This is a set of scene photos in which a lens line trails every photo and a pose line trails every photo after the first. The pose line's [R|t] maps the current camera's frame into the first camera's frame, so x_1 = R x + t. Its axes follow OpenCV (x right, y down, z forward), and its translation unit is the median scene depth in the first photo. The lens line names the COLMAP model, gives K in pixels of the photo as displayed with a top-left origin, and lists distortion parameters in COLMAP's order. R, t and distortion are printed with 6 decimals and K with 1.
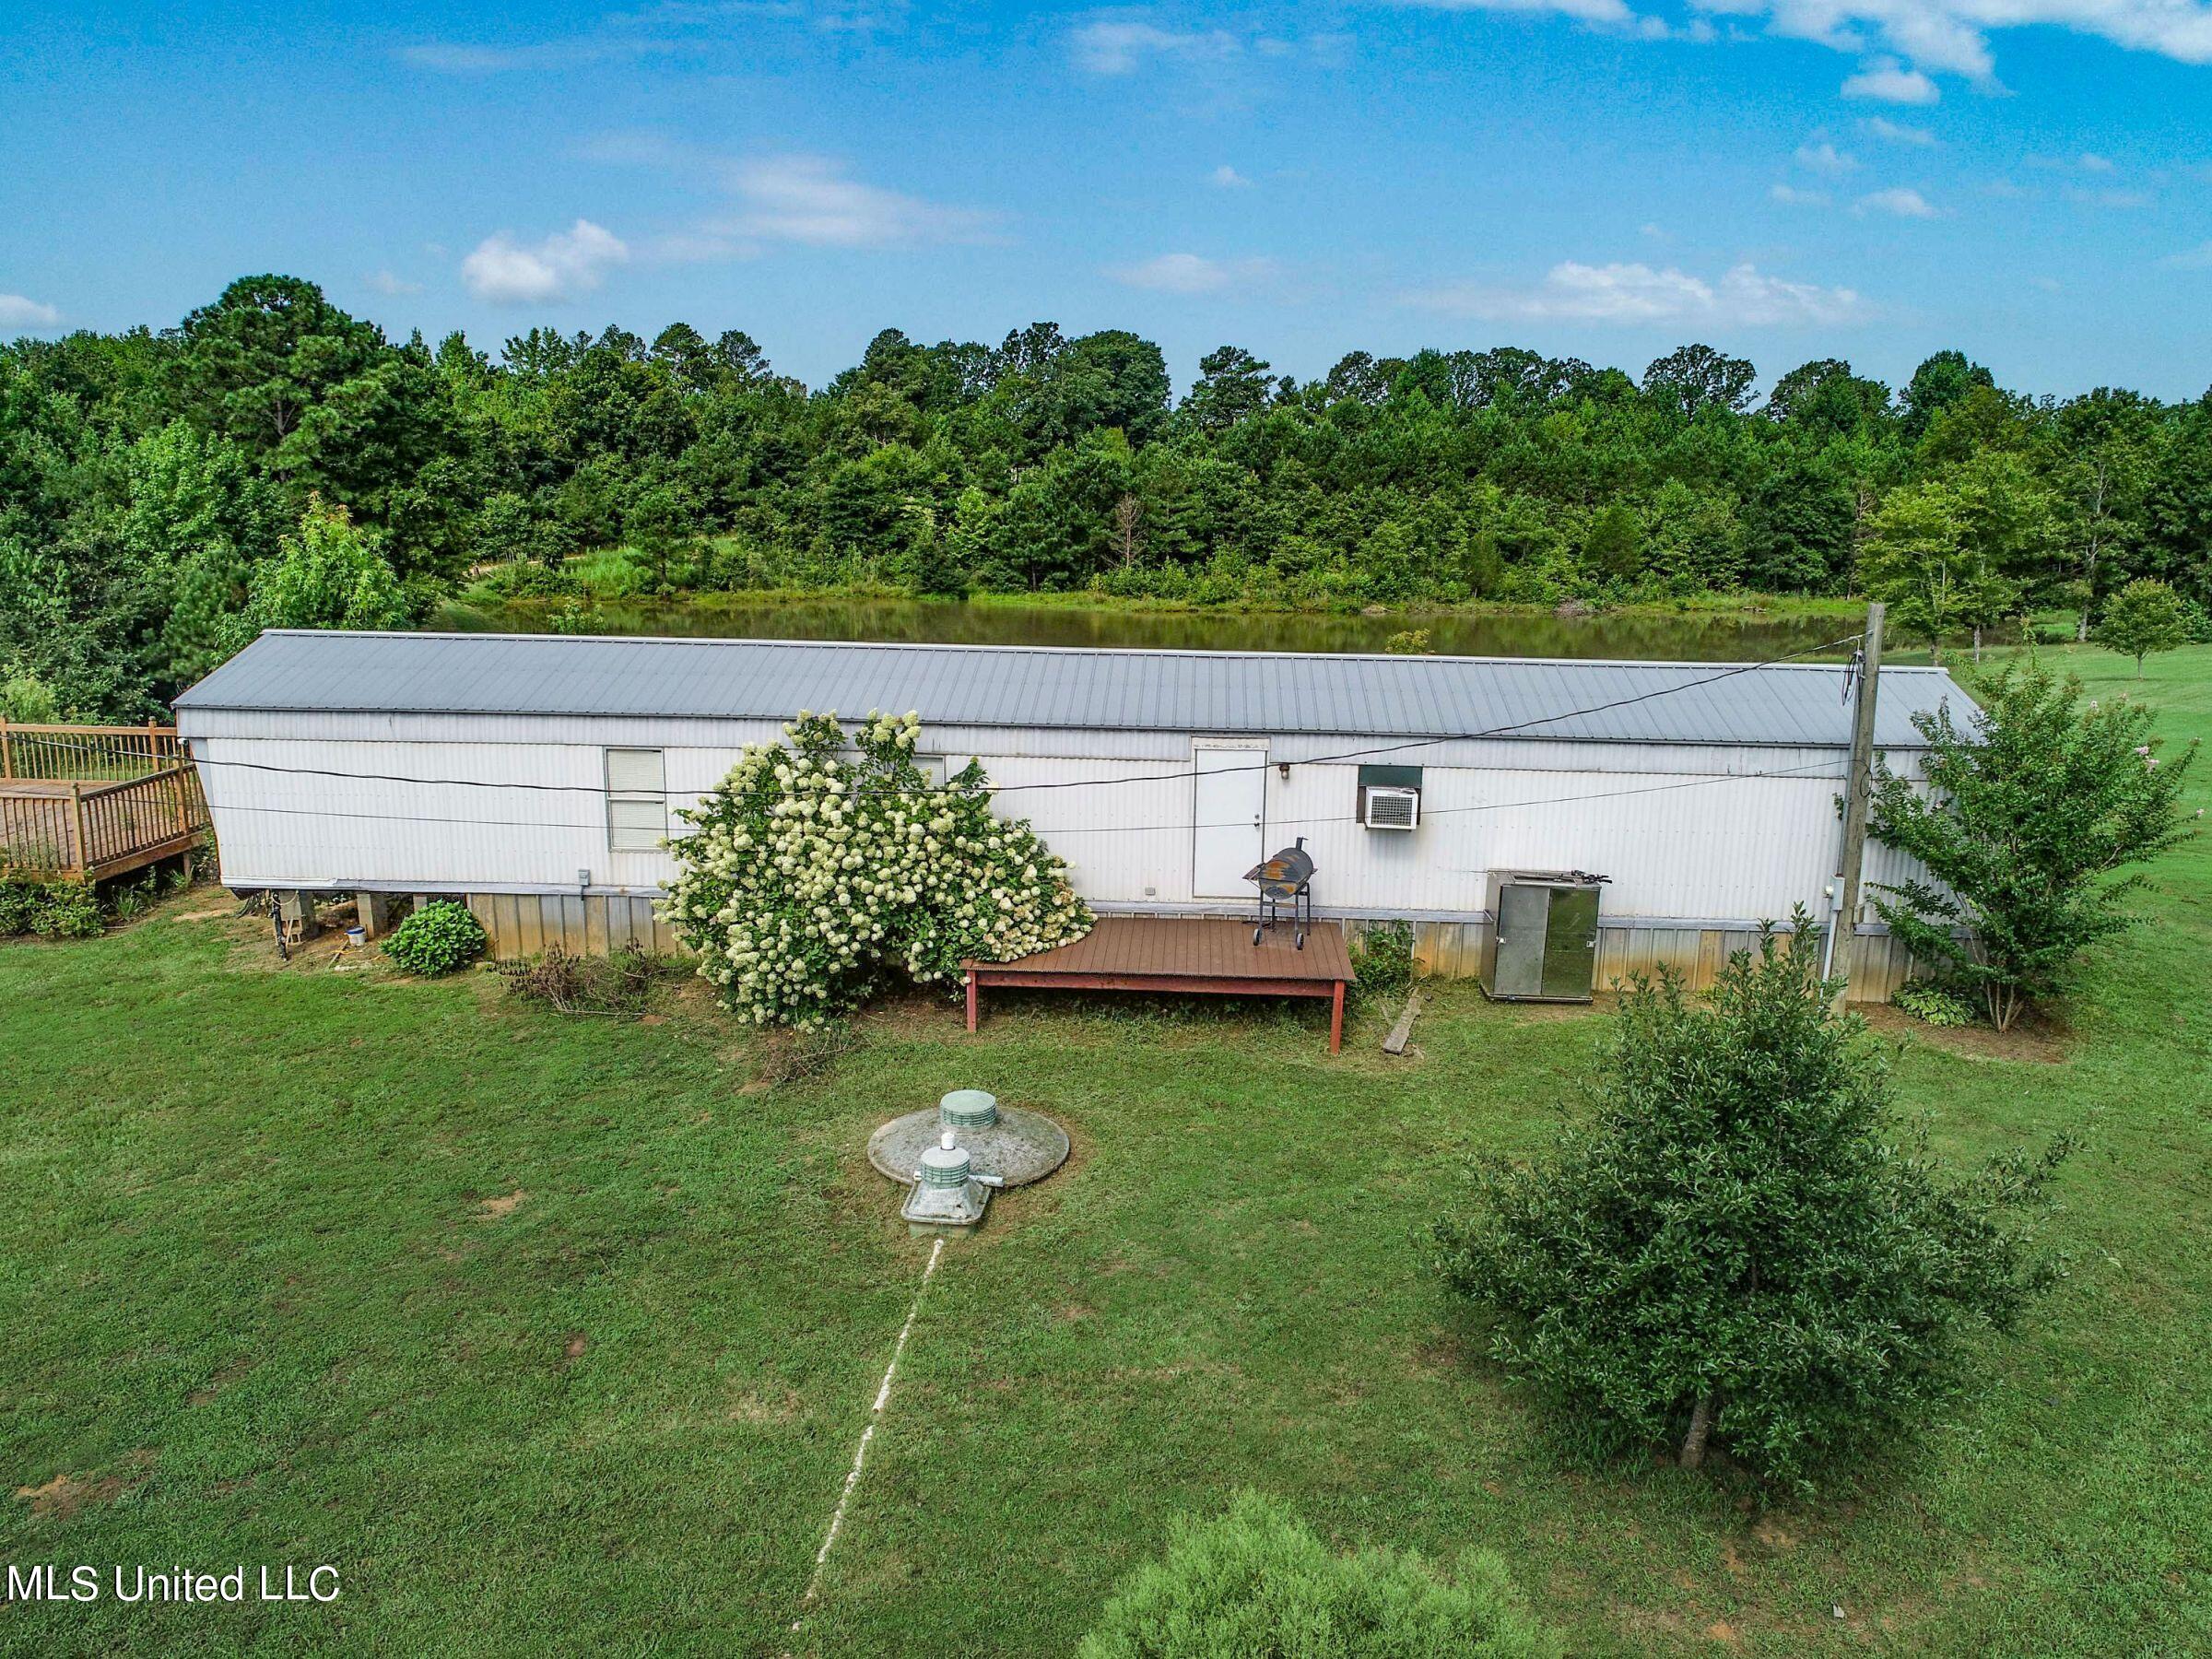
lens RADIAL K [[1662.8, 0, 1126.3], [0, 1662.8, 820.7], [0, 0, 1]] dist [-0.003038, 0.002171]
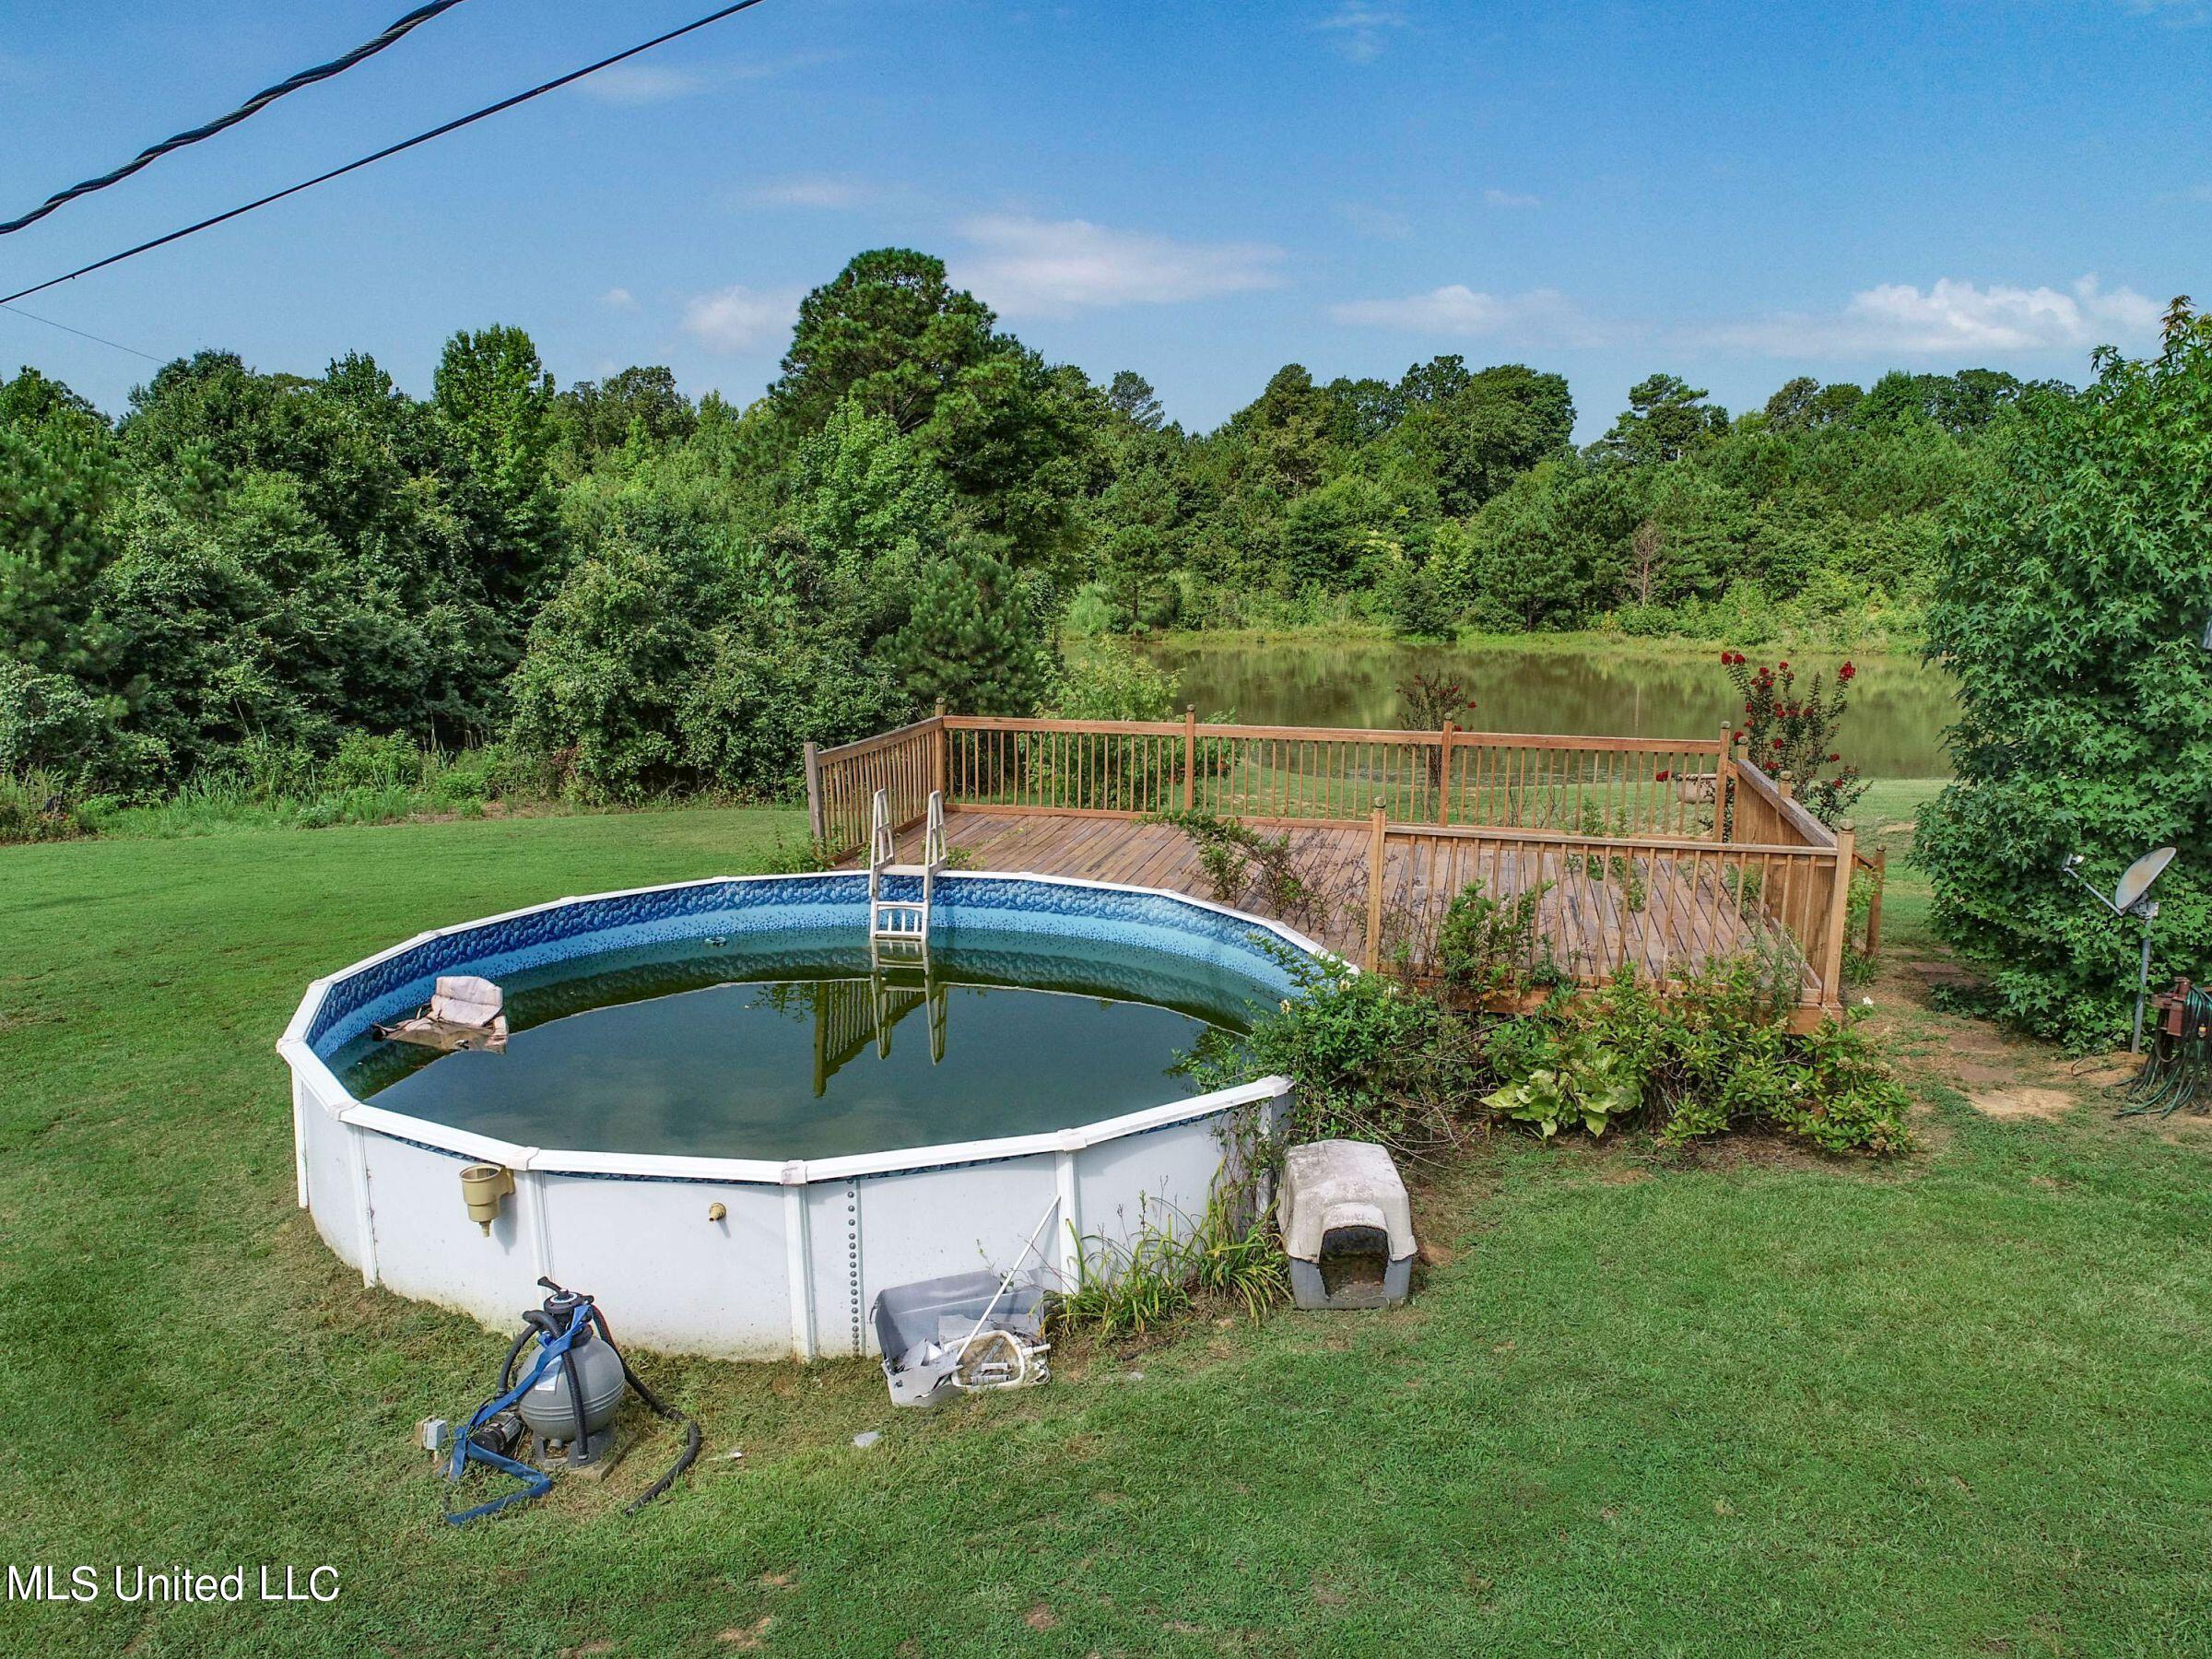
lens RADIAL K [[1662.8, 0, 1126.6], [0, 1662.8, 817.5], [0, 0, 1]] dist [-0.003038, 0.002171]
pose [[0.988212, 0.017066, -0.152140, -0.132045], [-0.022838, 0.999081, -0.036275, -0.000482], [0.151381, 0.039322, 0.987693, 0.086307]]
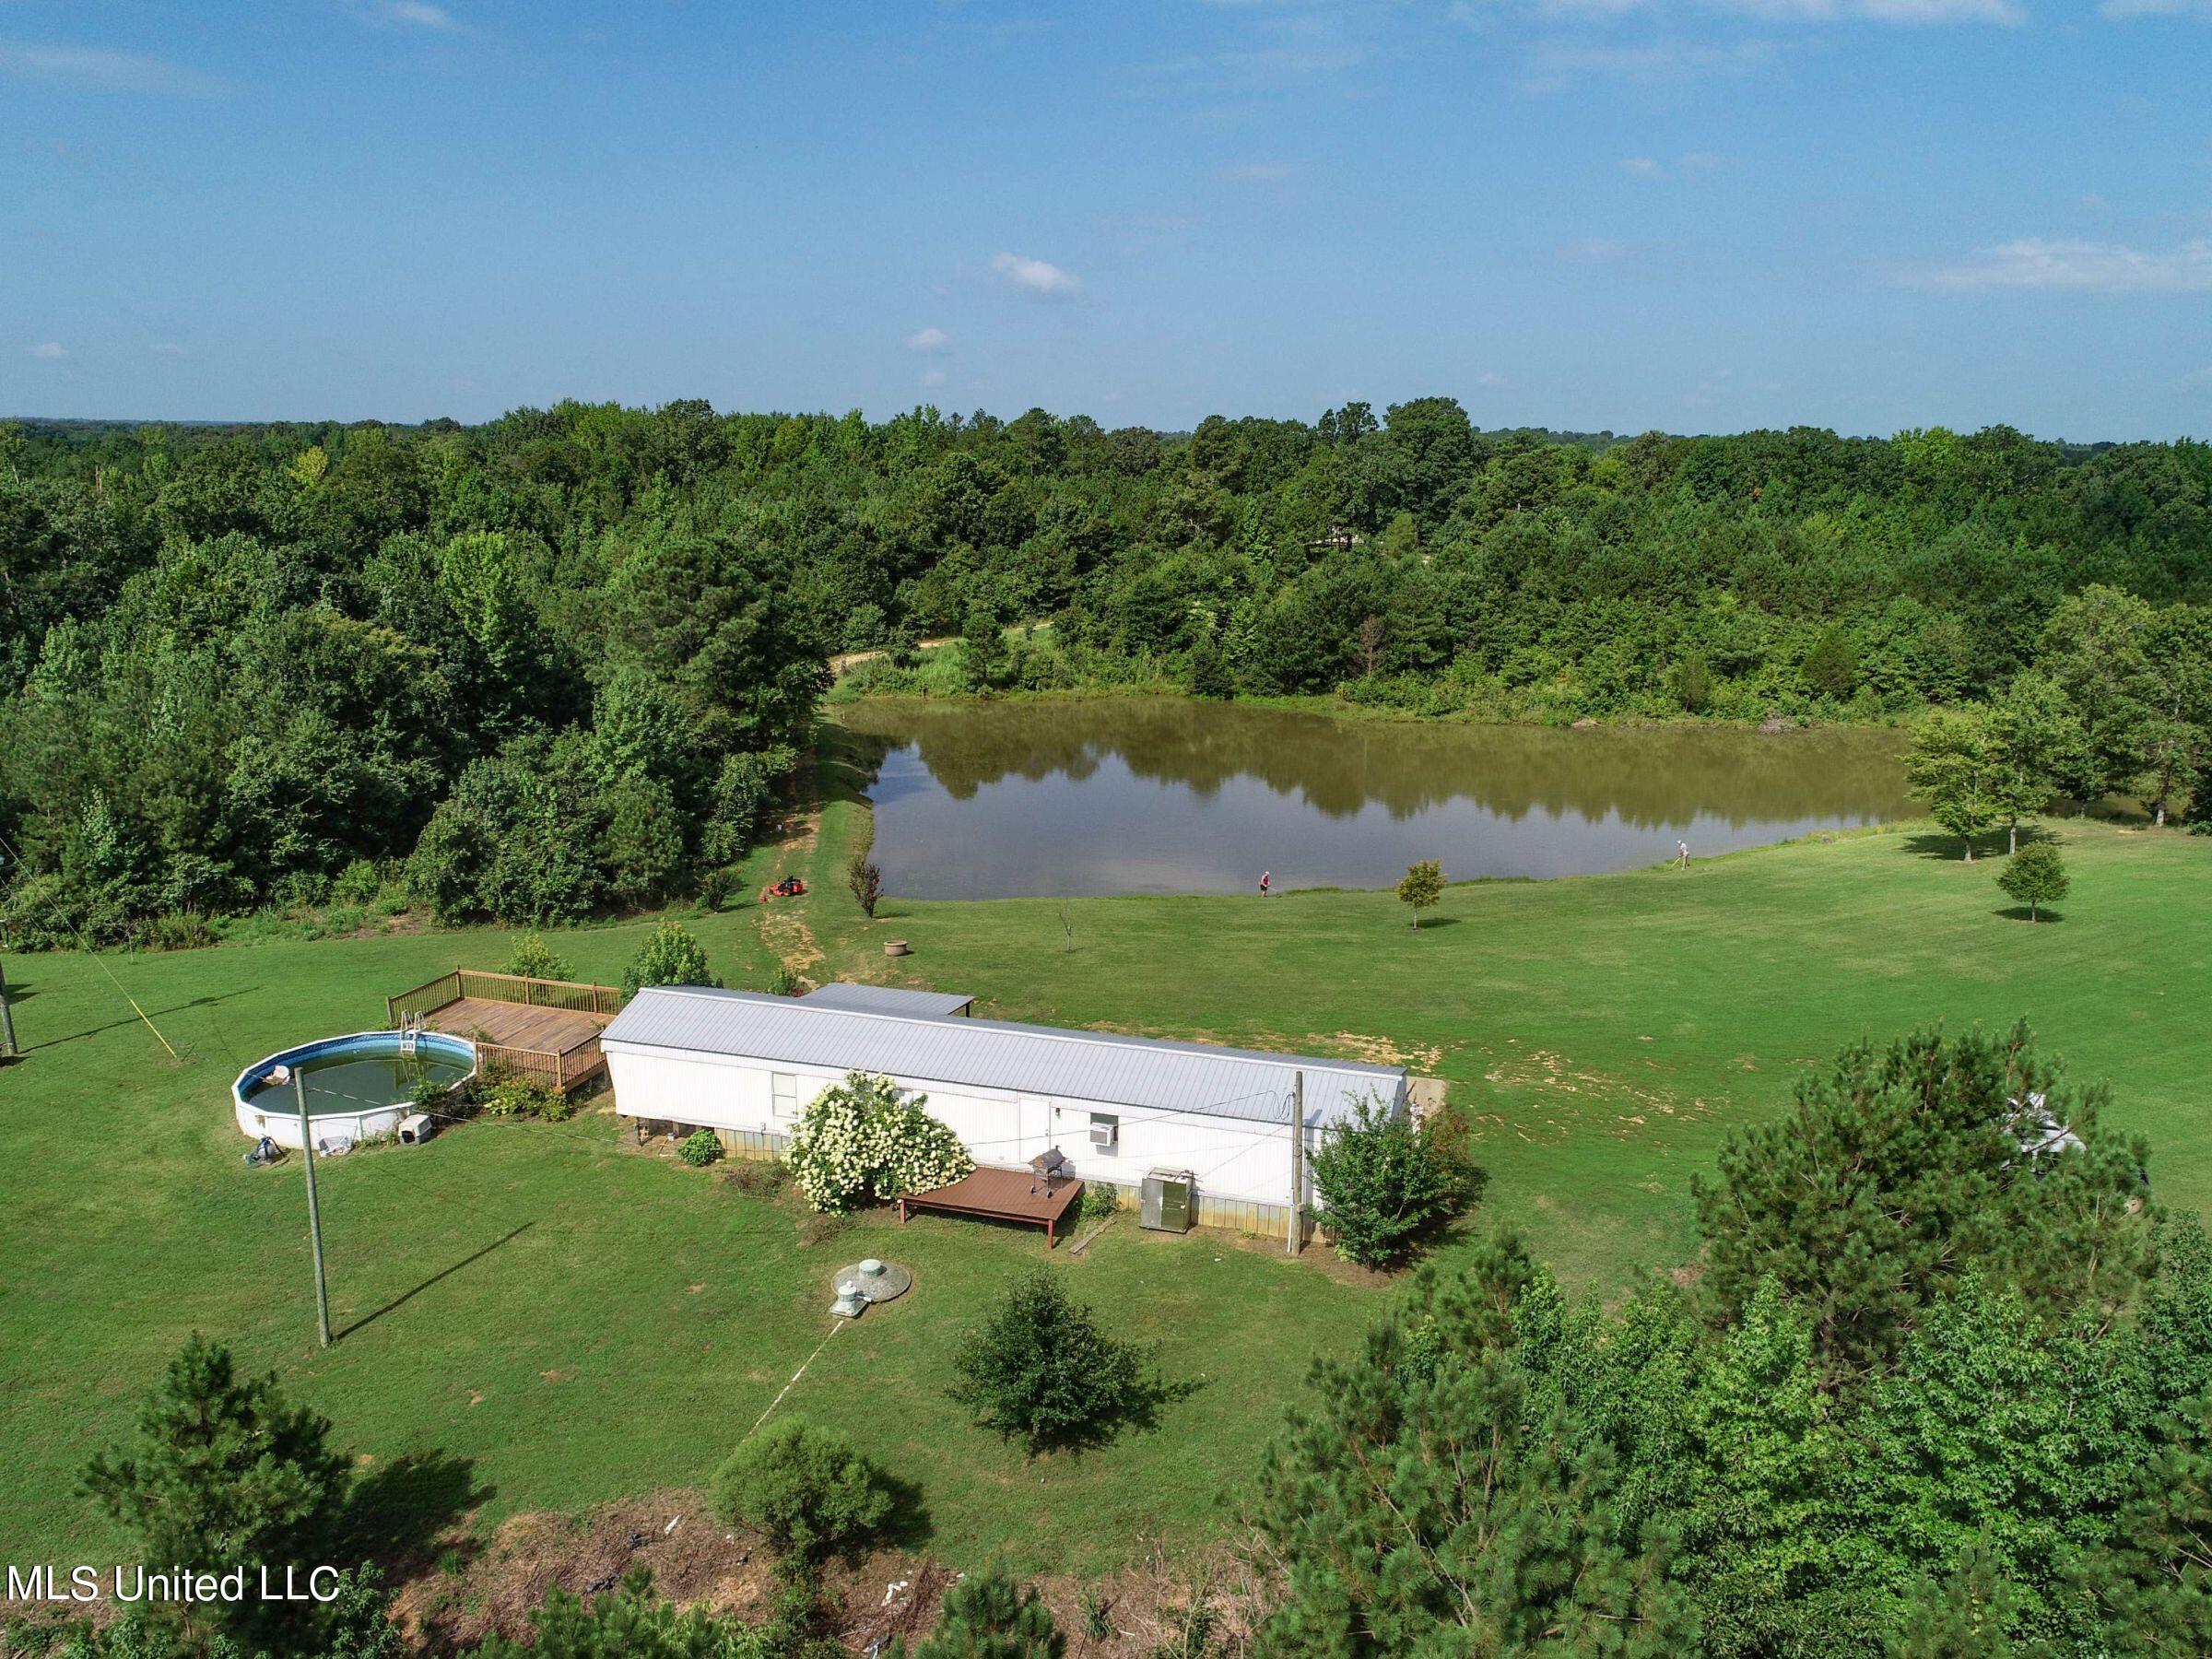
lens RADIAL K [[1662.8, 0, 1126.2], [0, 1662.8, 821.7], [0, 0, 1]] dist [-0.003038, 0.002171]
pose [[0.973213, 0.050148, -0.224368, 0.099402], [-0.045885, 0.998654, 0.024181, -0.071035], [0.225278, -0.013238, 0.974205, -0.167428]]
